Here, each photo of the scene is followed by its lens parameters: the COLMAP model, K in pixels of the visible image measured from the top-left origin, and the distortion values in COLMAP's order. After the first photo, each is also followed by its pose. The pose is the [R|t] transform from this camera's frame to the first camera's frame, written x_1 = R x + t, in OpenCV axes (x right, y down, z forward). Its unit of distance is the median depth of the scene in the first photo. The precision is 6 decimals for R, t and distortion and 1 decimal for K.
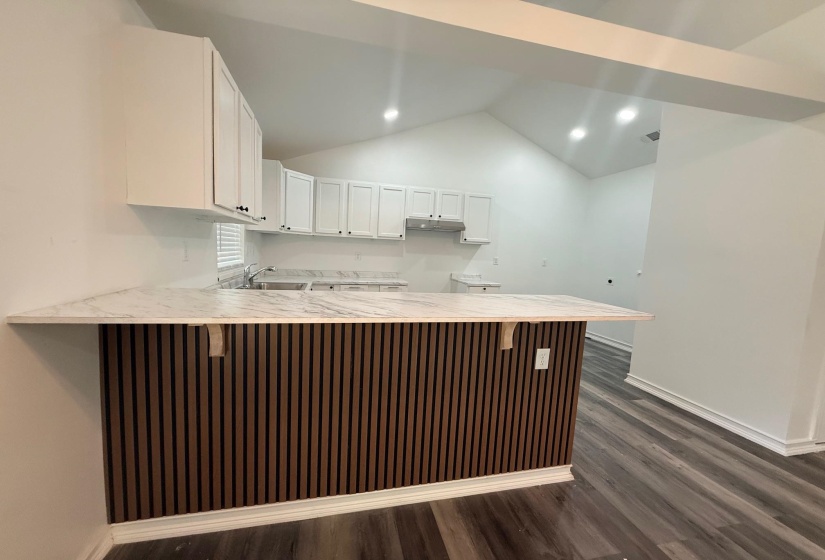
lens RADIAL K [[330.0, 0, 411.0], [0, 330.0, 285.7], [0, 0, 1]] dist [-0.000880, 0.000547]
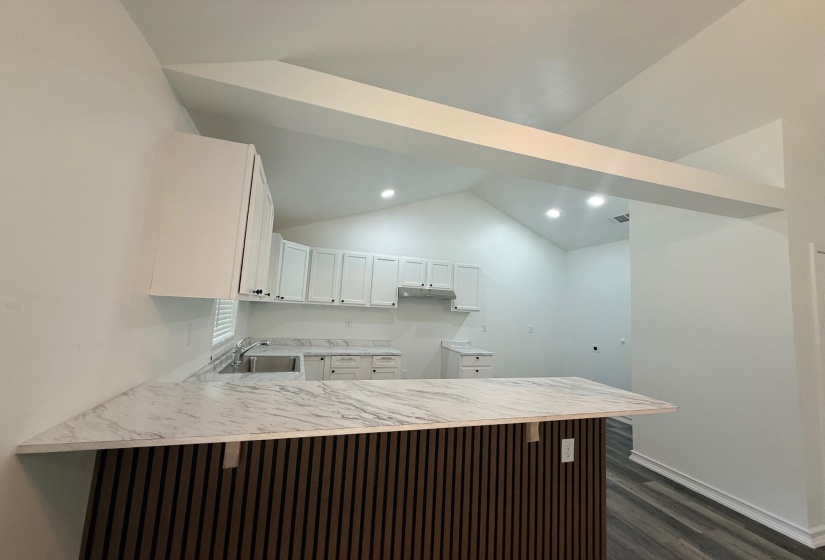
lens RADIAL K [[329.7, 0, 411.2], [0, 329.7, 272.1], [0, 0, 1]] dist [0.000108, 0.000352]
pose [[0.996906, 0.012574, 0.077587, -0.061823], [0.004104, 0.977448, -0.211135, -0.038161], [-0.078492, 0.210800, 0.974373, -0.004807]]
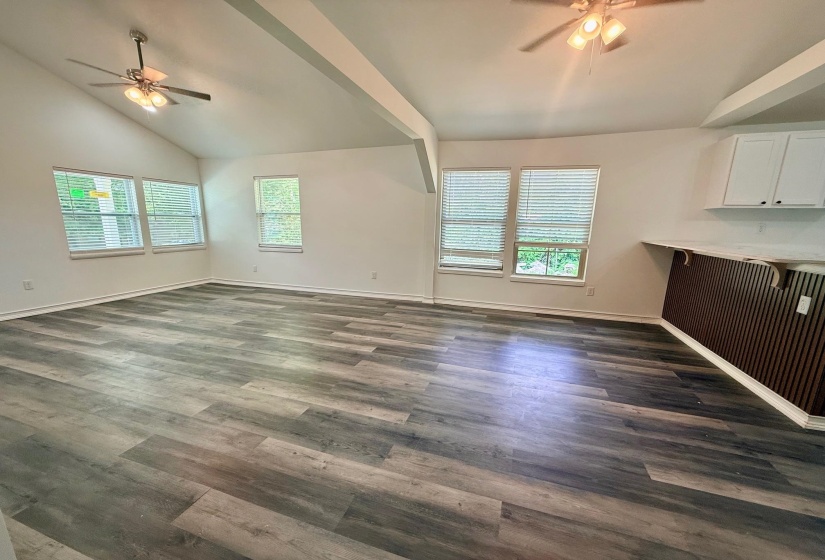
lens RADIAL K [[327.4, 0, 409.2], [0, 327.4, 293.9], [0, 0, 1]] dist [-0.000841, 0.000040]
pose [[-0.525513, 0.128548, -0.841018, 0.965713], [-0.132422, 0.964113, 0.230108, 0.044221], [0.840417, 0.232294, -0.489632, 0.163794]]
